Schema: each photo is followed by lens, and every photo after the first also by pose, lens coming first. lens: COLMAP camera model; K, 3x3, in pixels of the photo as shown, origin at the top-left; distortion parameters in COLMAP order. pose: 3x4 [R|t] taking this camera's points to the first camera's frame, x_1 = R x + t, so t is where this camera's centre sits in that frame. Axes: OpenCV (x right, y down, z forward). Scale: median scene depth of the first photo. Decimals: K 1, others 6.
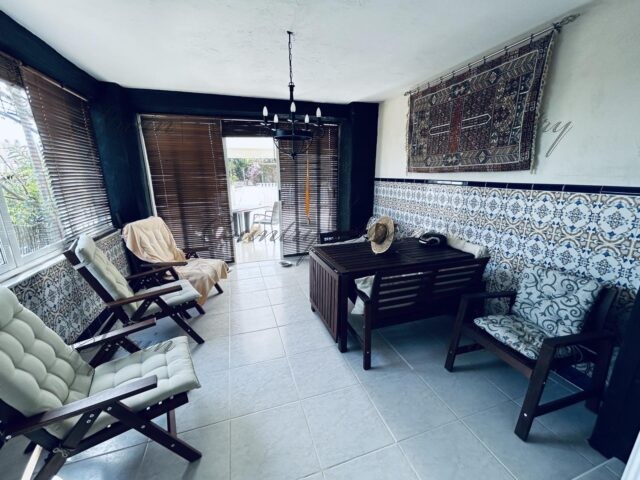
lens RADIAL K [[260.0, 0, 322.8], [0, 260.0, 243.6], [0, 0, 1]] dist [-0.004824, -0.000264]
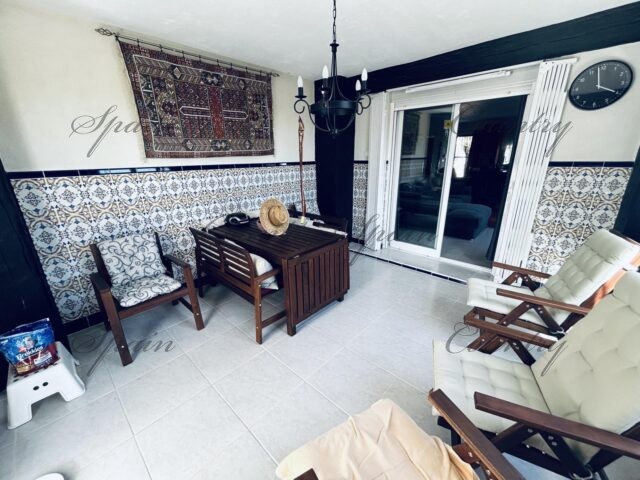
lens RADIAL K [[260.0, 0, 323.7], [0, 260.0, 237.3], [0, 0, 1]] dist [-0.004824, -0.000264]
pose [[-0.487710, -0.270526, 0.830033, -0.699589], [0.230899, 0.876946, 0.421487, -0.336812], [-0.841917, 0.397218, -0.365231, 1.164138]]
